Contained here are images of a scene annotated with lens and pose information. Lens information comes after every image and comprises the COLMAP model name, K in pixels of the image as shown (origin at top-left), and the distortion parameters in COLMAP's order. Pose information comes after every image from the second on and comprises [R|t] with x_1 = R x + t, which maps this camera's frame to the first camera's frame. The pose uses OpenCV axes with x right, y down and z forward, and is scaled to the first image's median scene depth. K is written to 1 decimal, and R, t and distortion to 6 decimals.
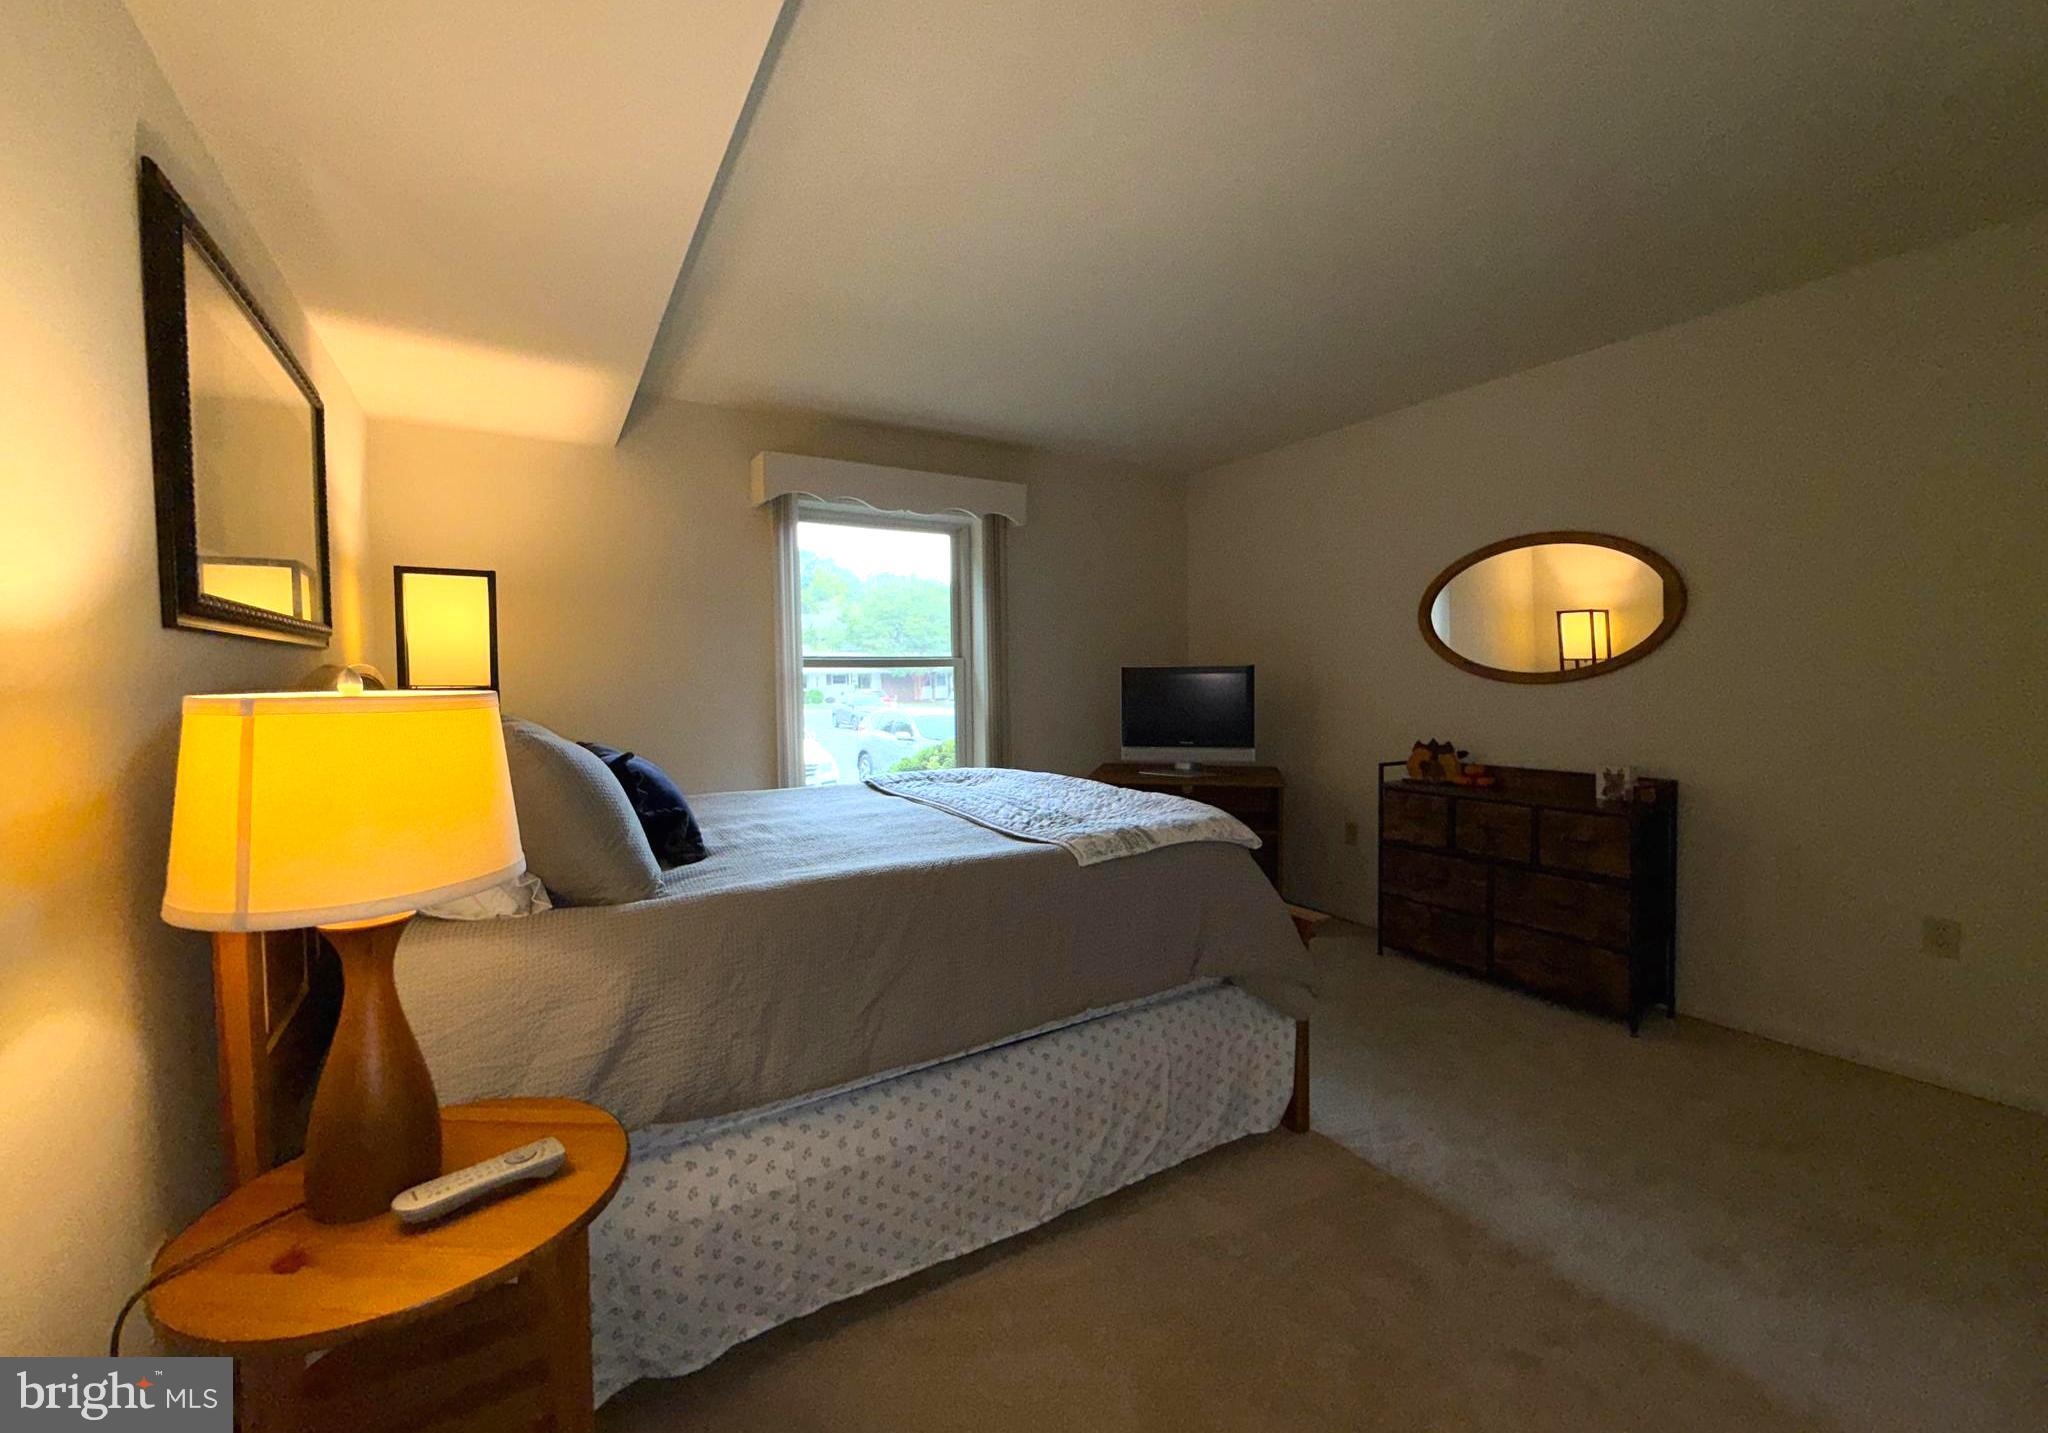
lens RADIAL K [[817.2, 0, 1025.5], [0, 817.2, 702.9], [0, 0, 1]] dist [-0.000192, -0.000935]
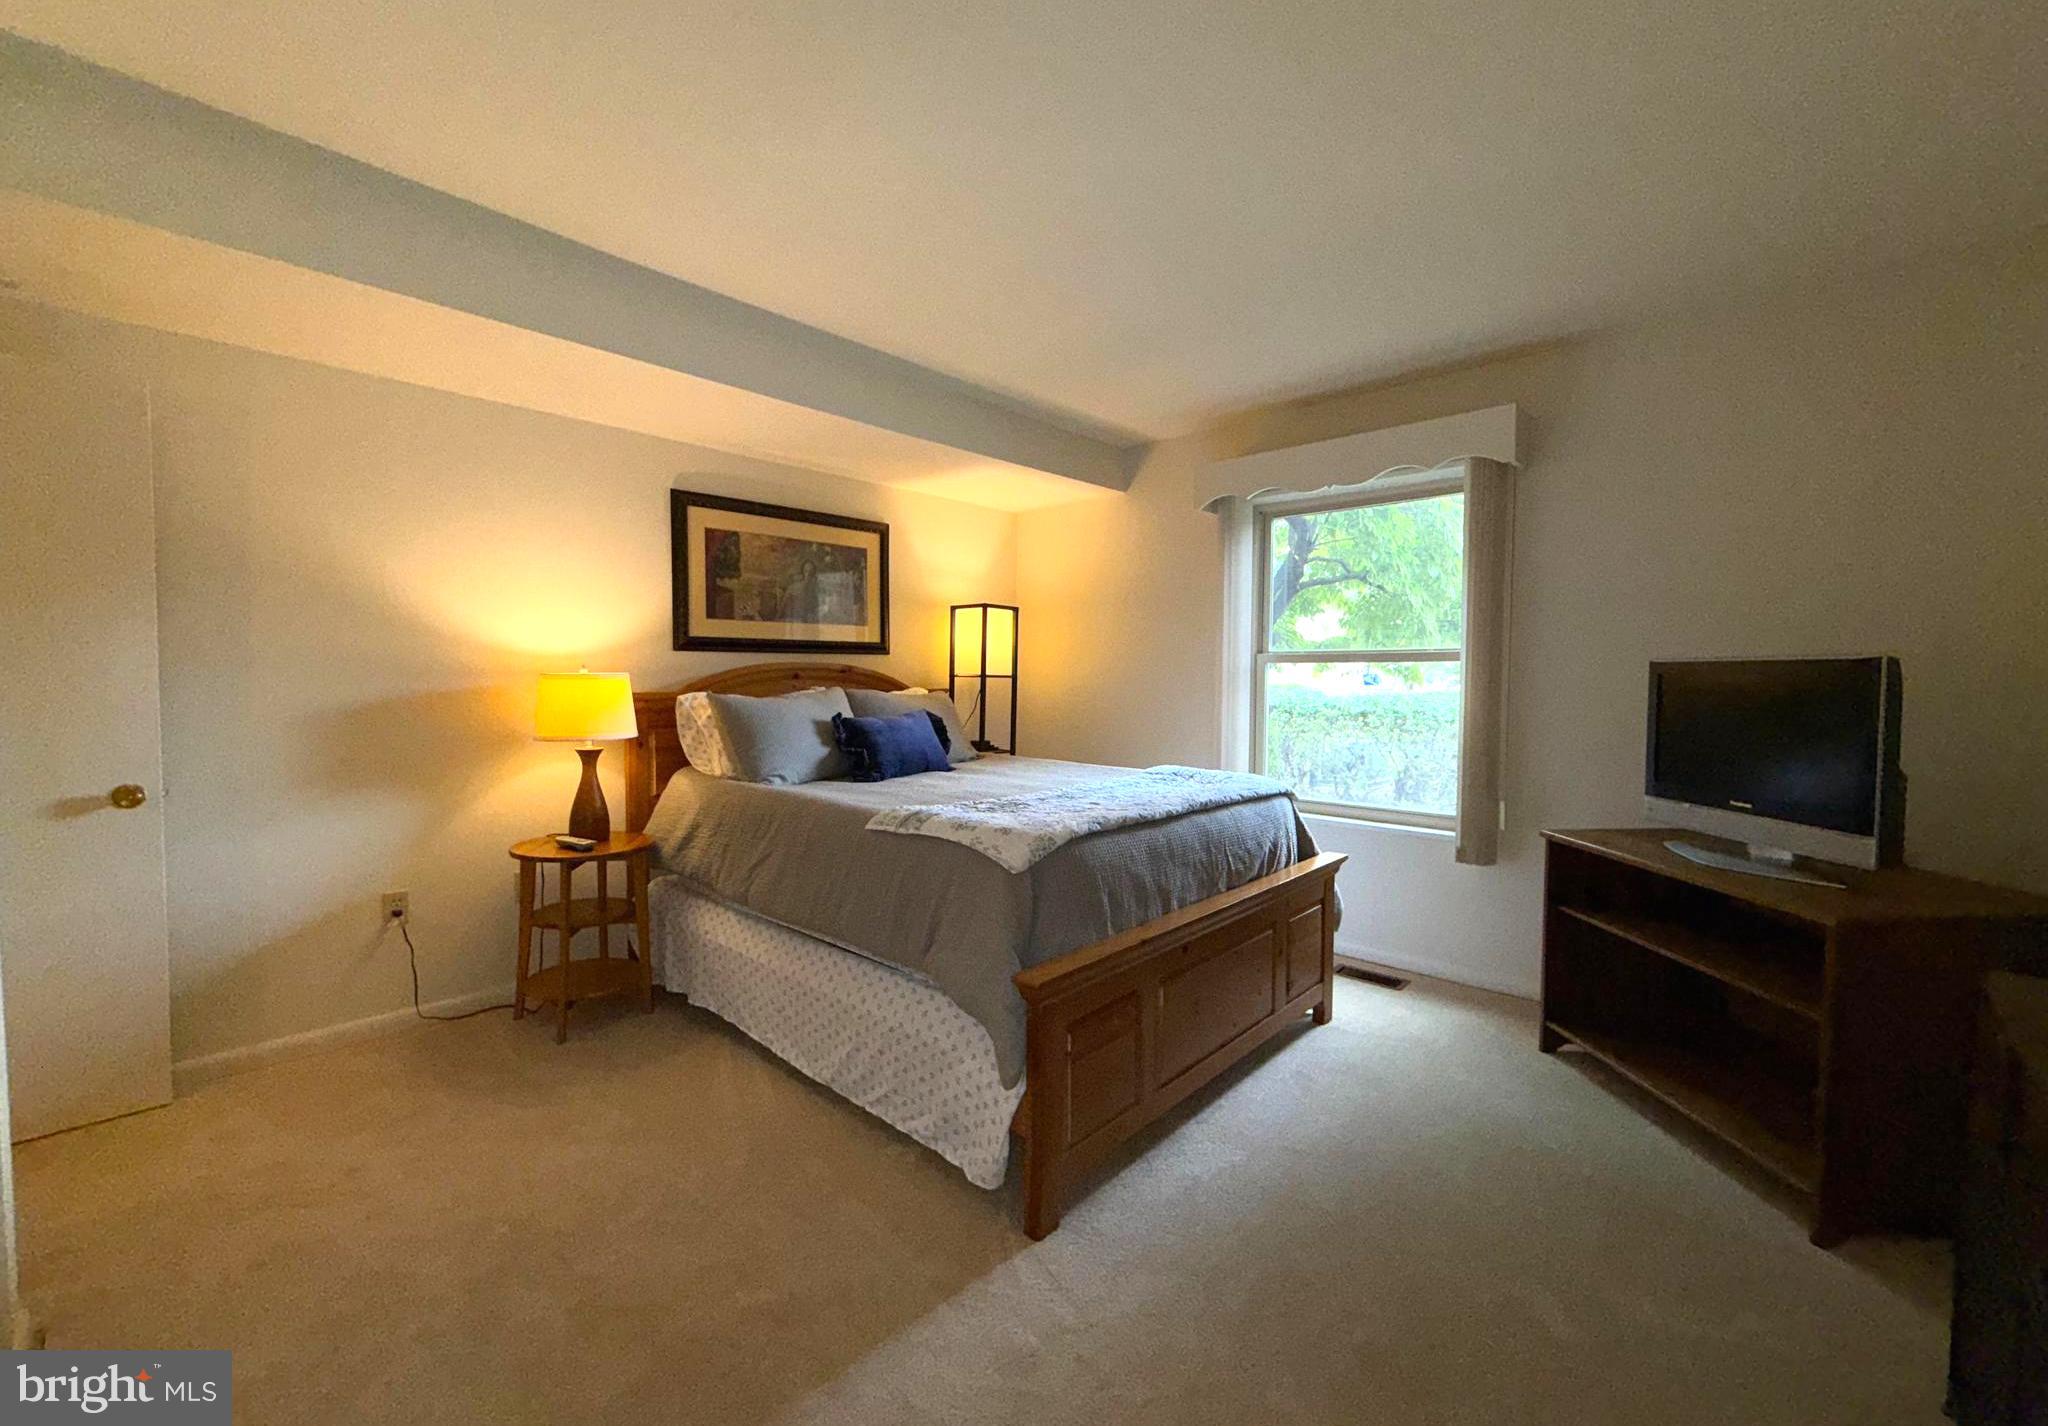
lens RADIAL K [[817.2, 0, 1024.7], [0, 817.2, 713.2], [0, 0, 1]] dist [-0.000192, -0.000935]
pose [[0.265287, 0.059610, -0.962325, 1.195550], [-0.041889, 0.997857, 0.050263, -0.037006], [0.963259, 0.026977, 0.267216, 0.840854]]
